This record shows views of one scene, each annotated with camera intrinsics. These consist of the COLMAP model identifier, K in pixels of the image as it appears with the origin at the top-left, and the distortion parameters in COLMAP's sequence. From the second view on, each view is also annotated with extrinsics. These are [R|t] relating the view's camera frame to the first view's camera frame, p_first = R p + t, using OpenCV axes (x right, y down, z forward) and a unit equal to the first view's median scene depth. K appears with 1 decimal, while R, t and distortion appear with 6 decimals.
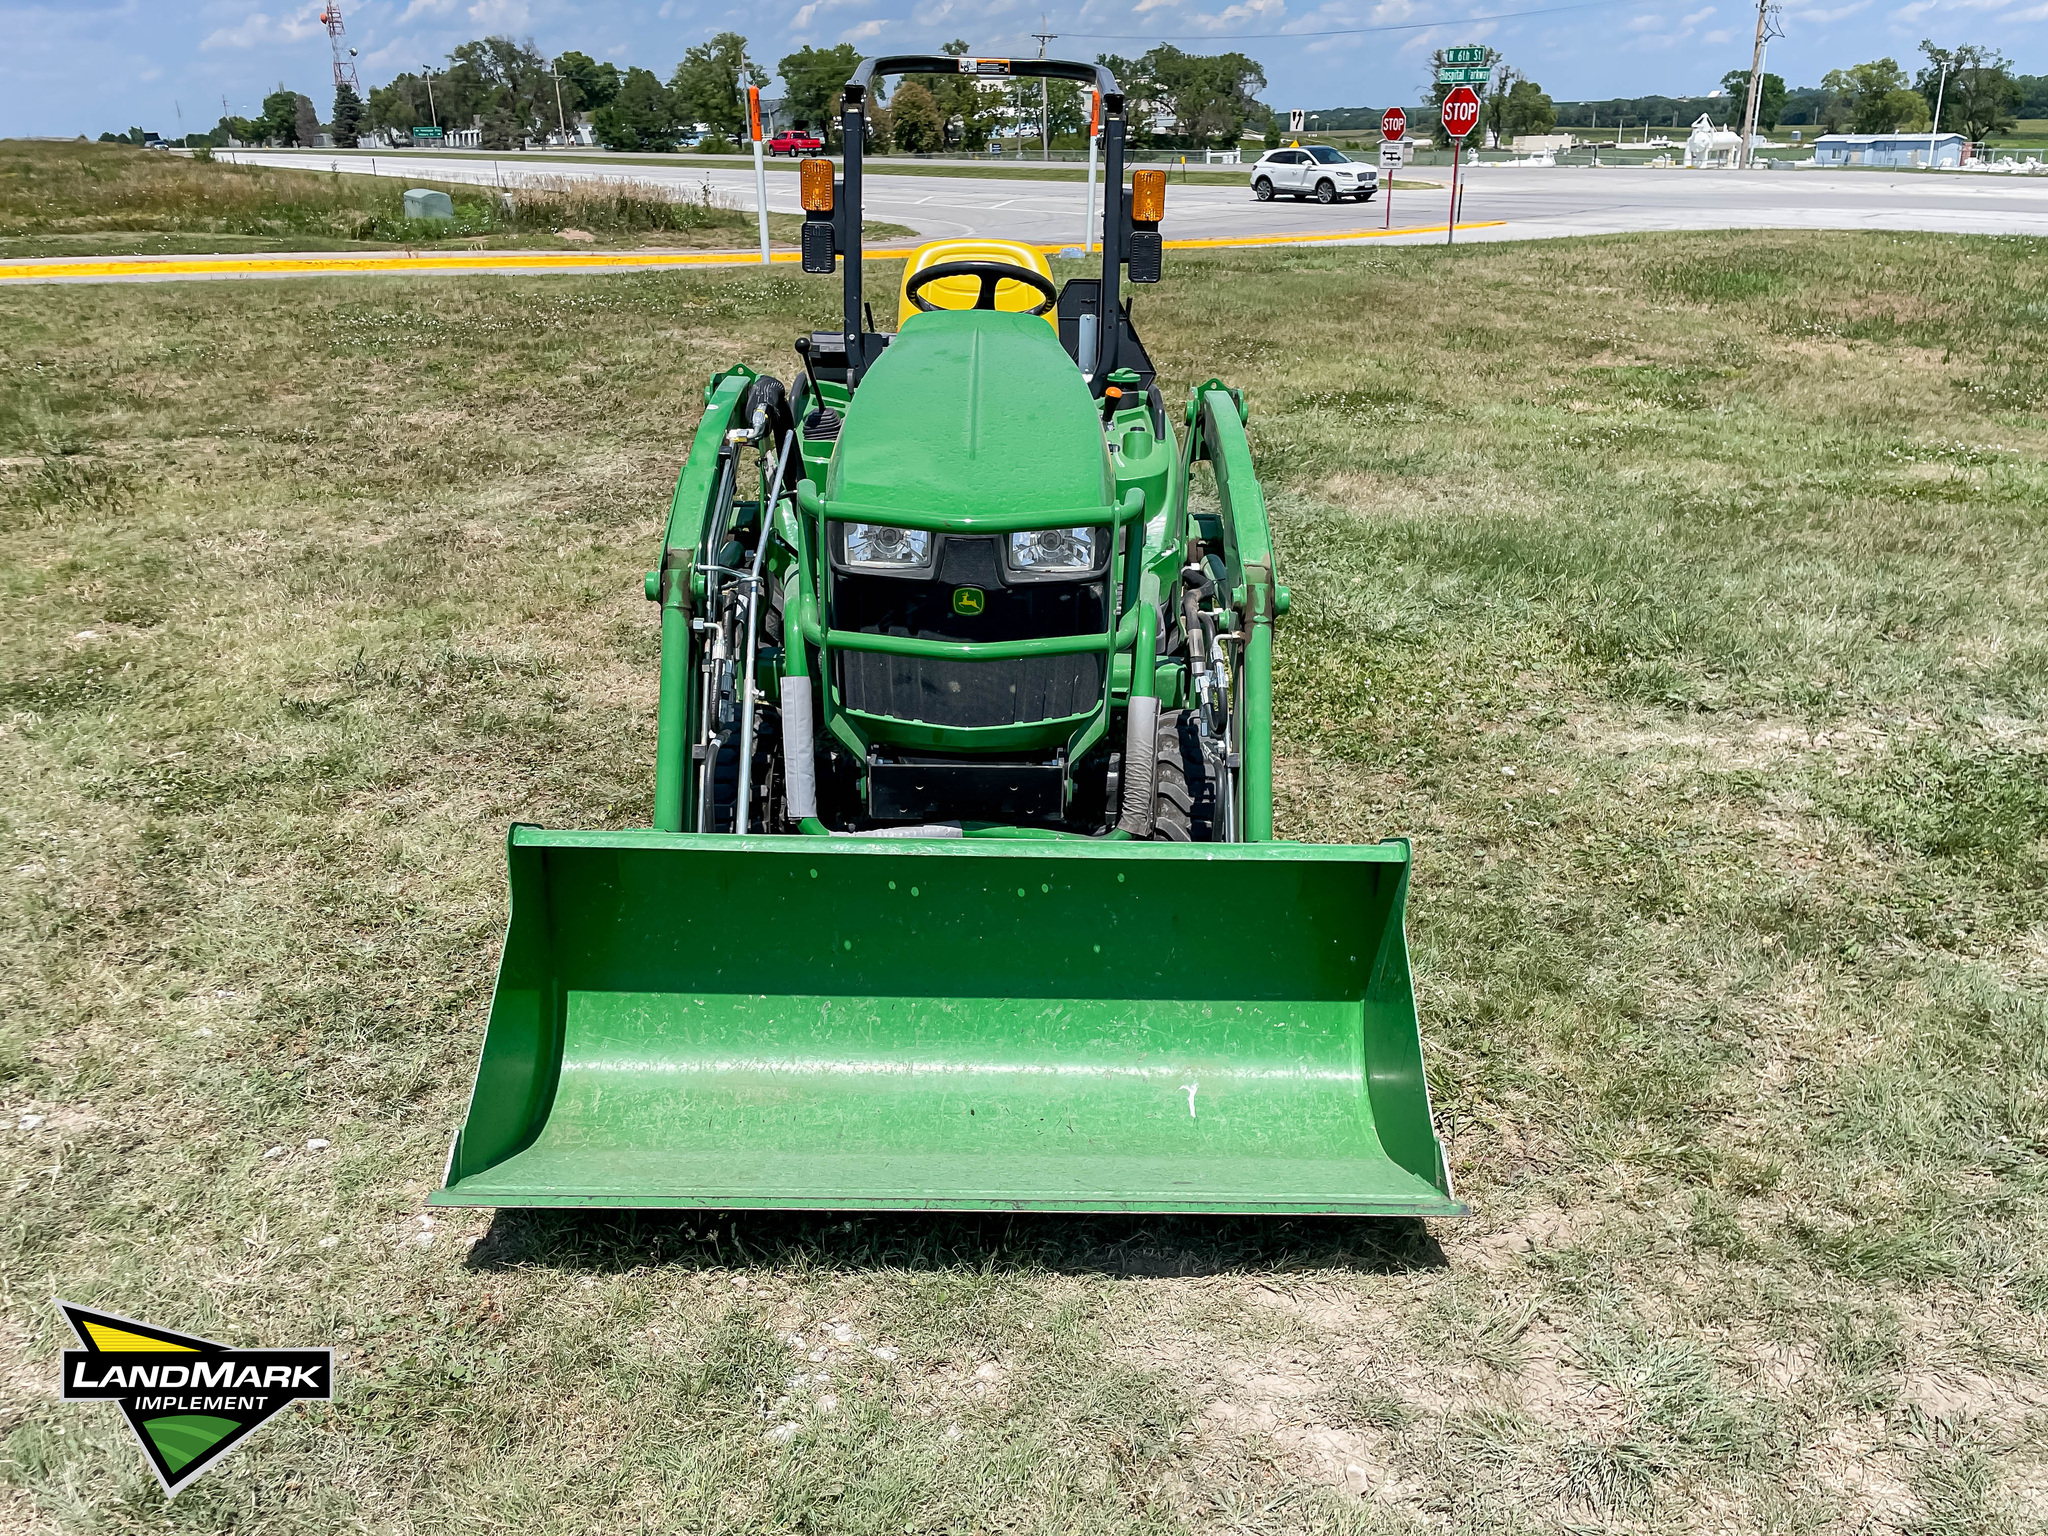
lens RADIAL K [[1586.3, 0, 1023.6], [0, 1586.3, 746.9], [0, 0, 1]] dist [0.093999, -0.135884]
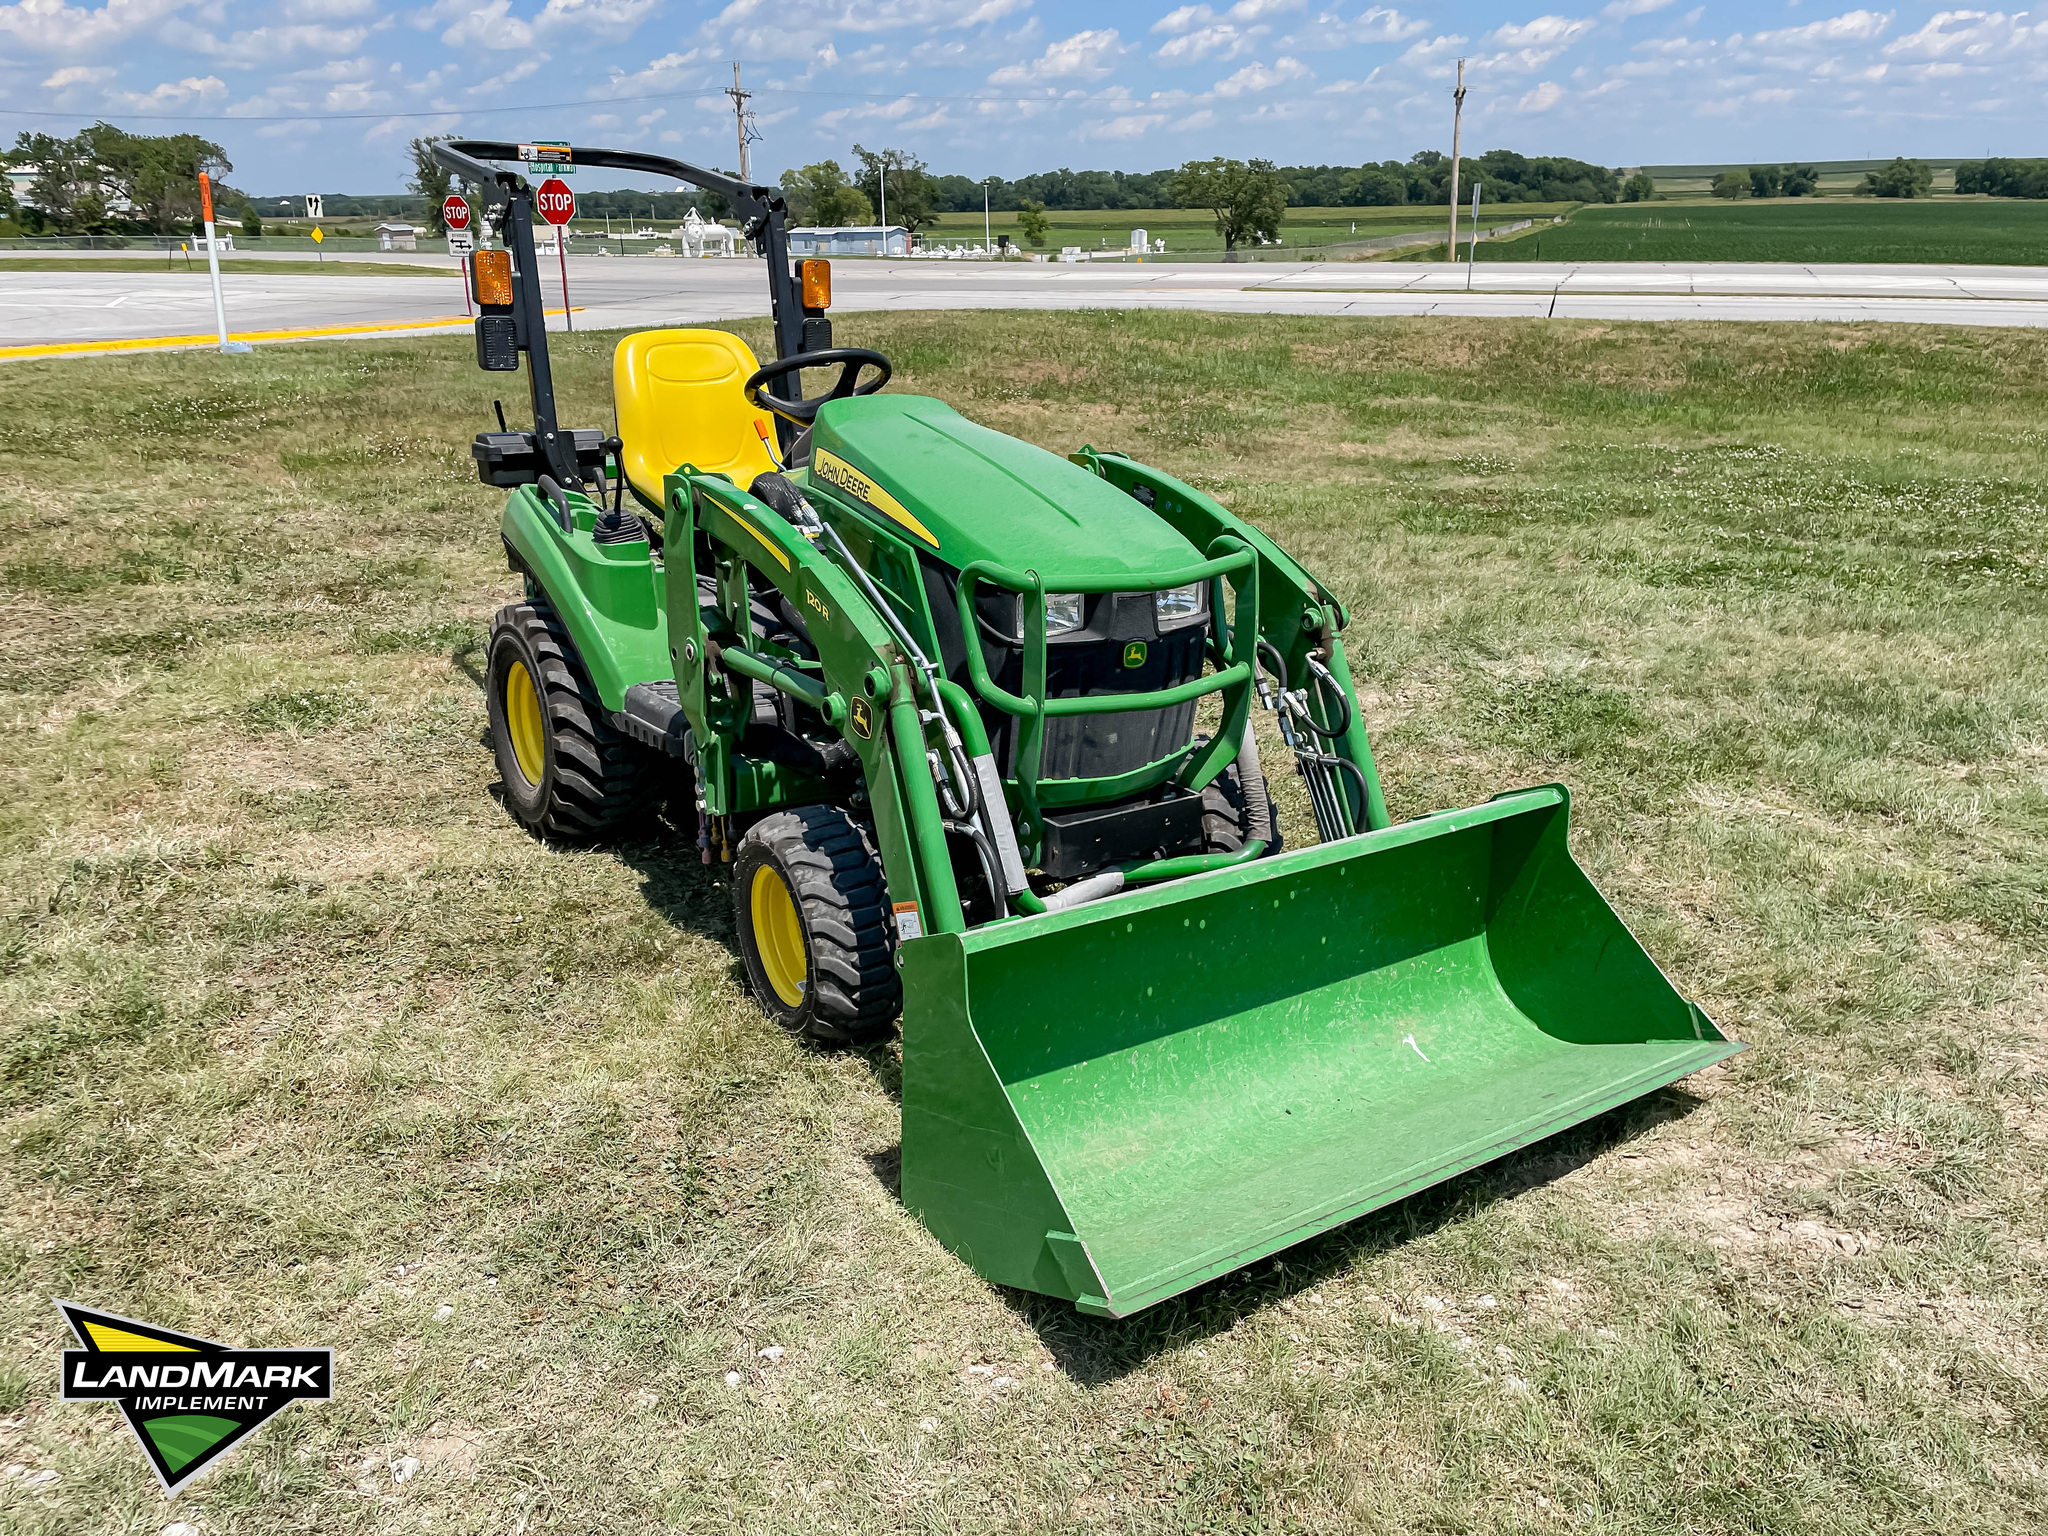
lens RADIAL K [[1587.3, 0, 1030.0], [0, 1587.3, 741.4], [0, 0, 1]] dist [0.086561, -0.131427]
pose [[0.832007, -0.167173, 0.528978, -0.614459], [0.194399, 0.980913, 0.004237, -0.048555], [-0.519590, 0.099307, 0.848625, 0.125263]]
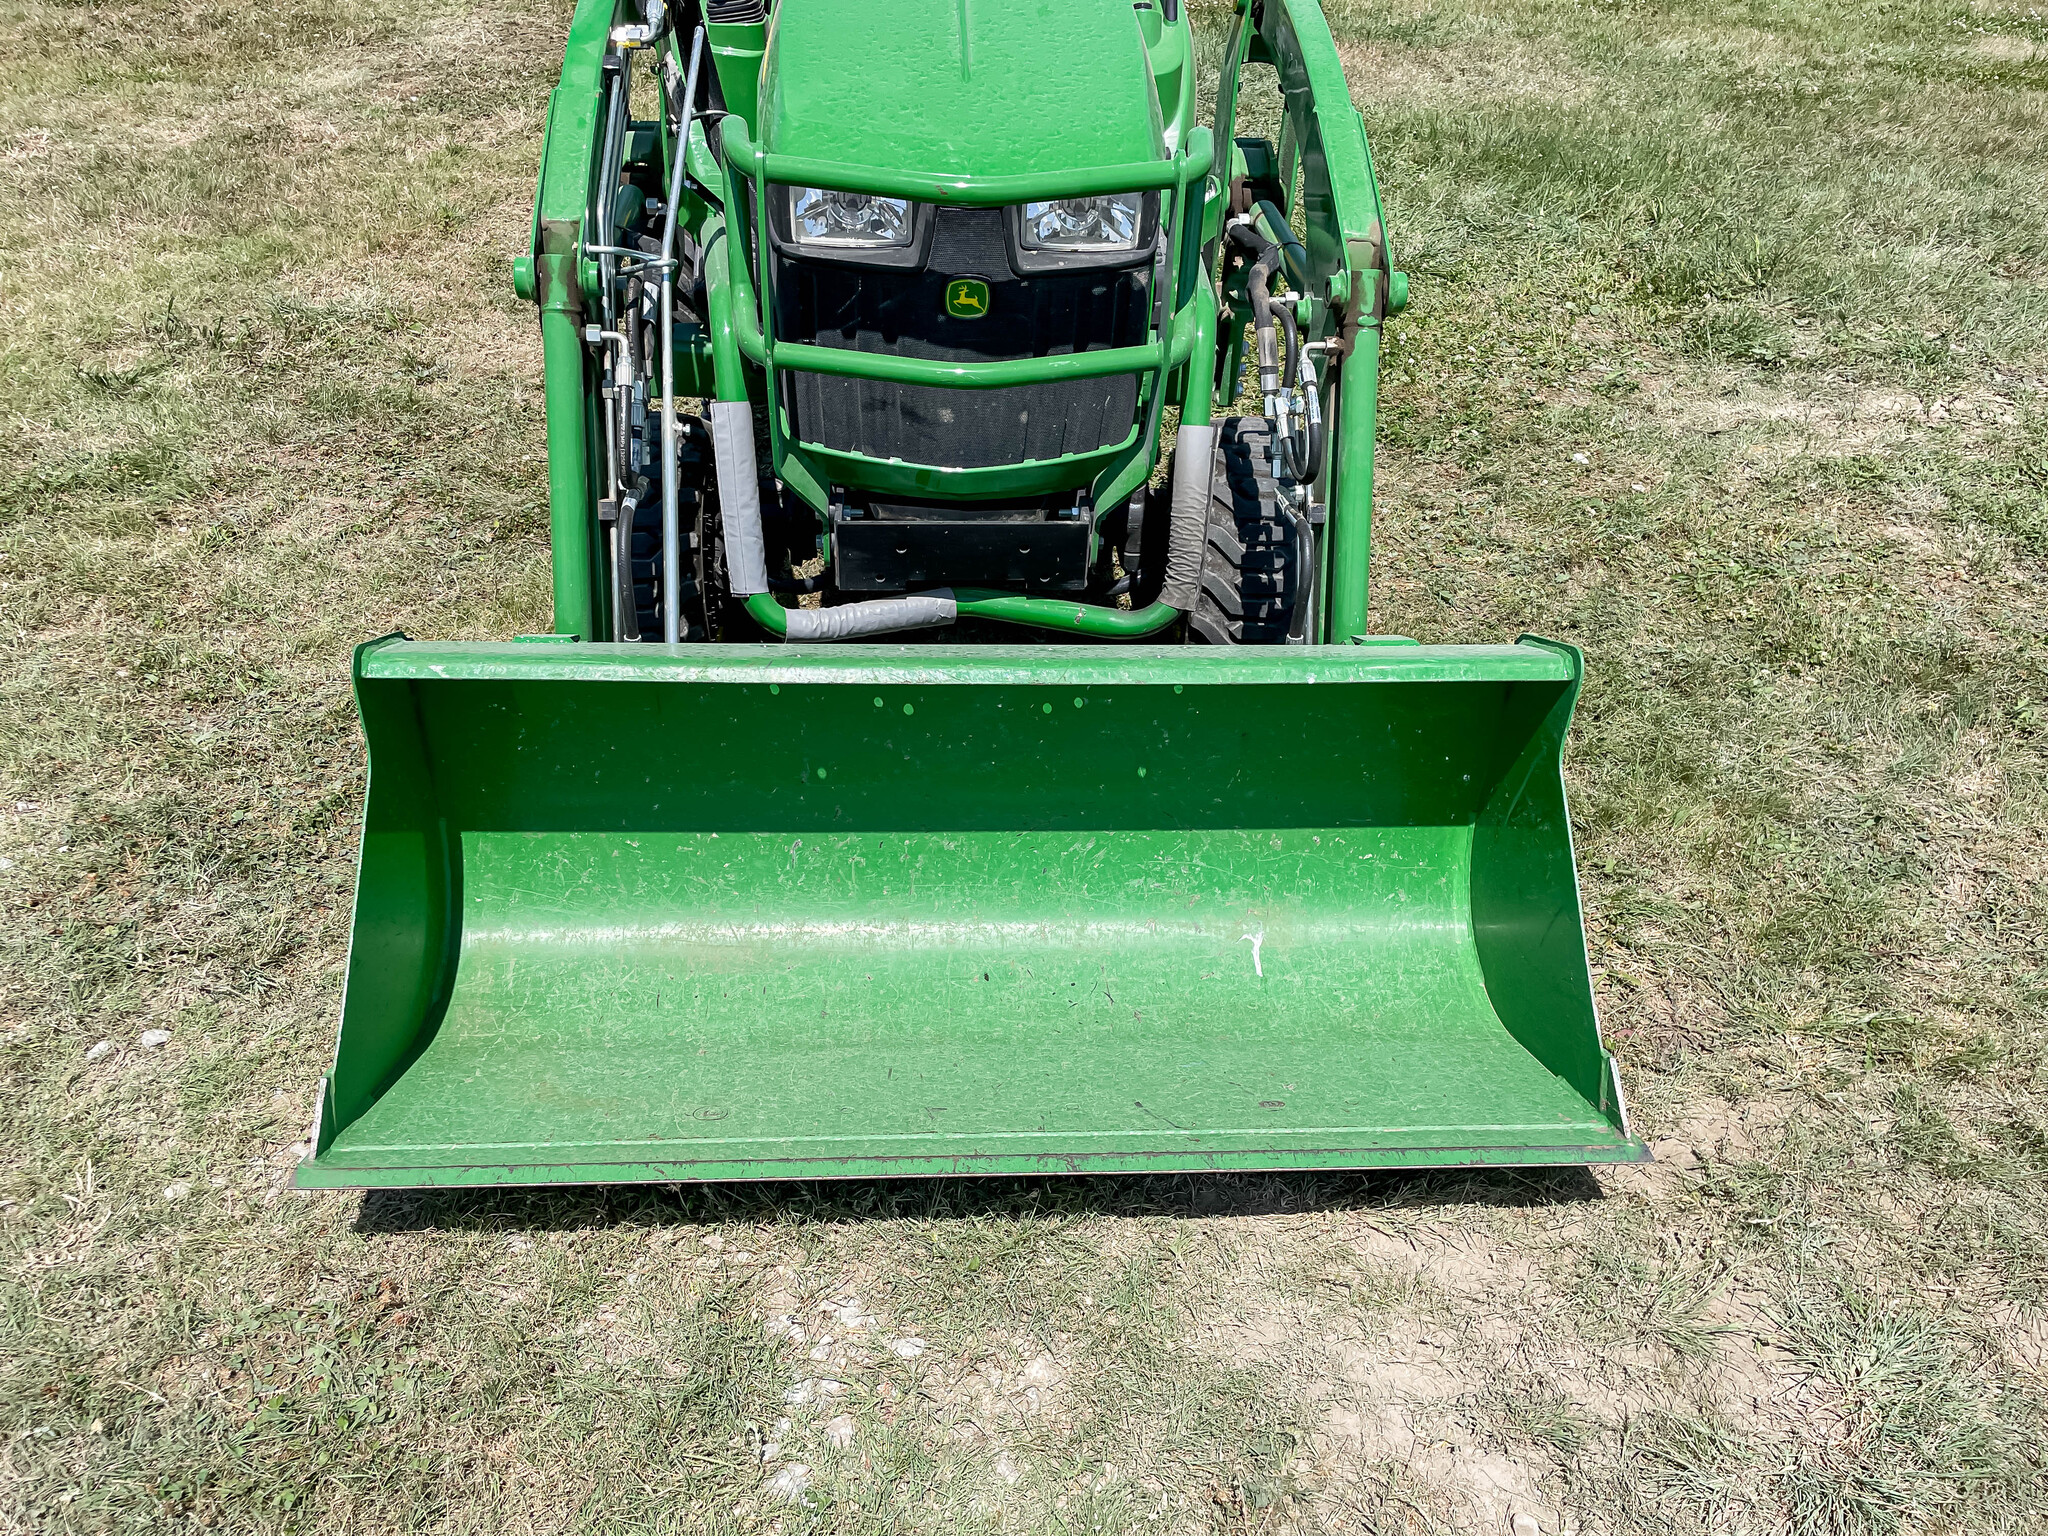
lens RADIAL K [[1576.1, 0, 991.6], [0, 1576.1, 767.2], [0, 0, 1]] dist [0.086230, -0.115573]
pose [[0.999295, -0.015241, 0.034317, -0.047653], [0.005559, 0.963893, 0.266231, -0.072305], [-0.037136, -0.265853, 0.963298, 0.228151]]
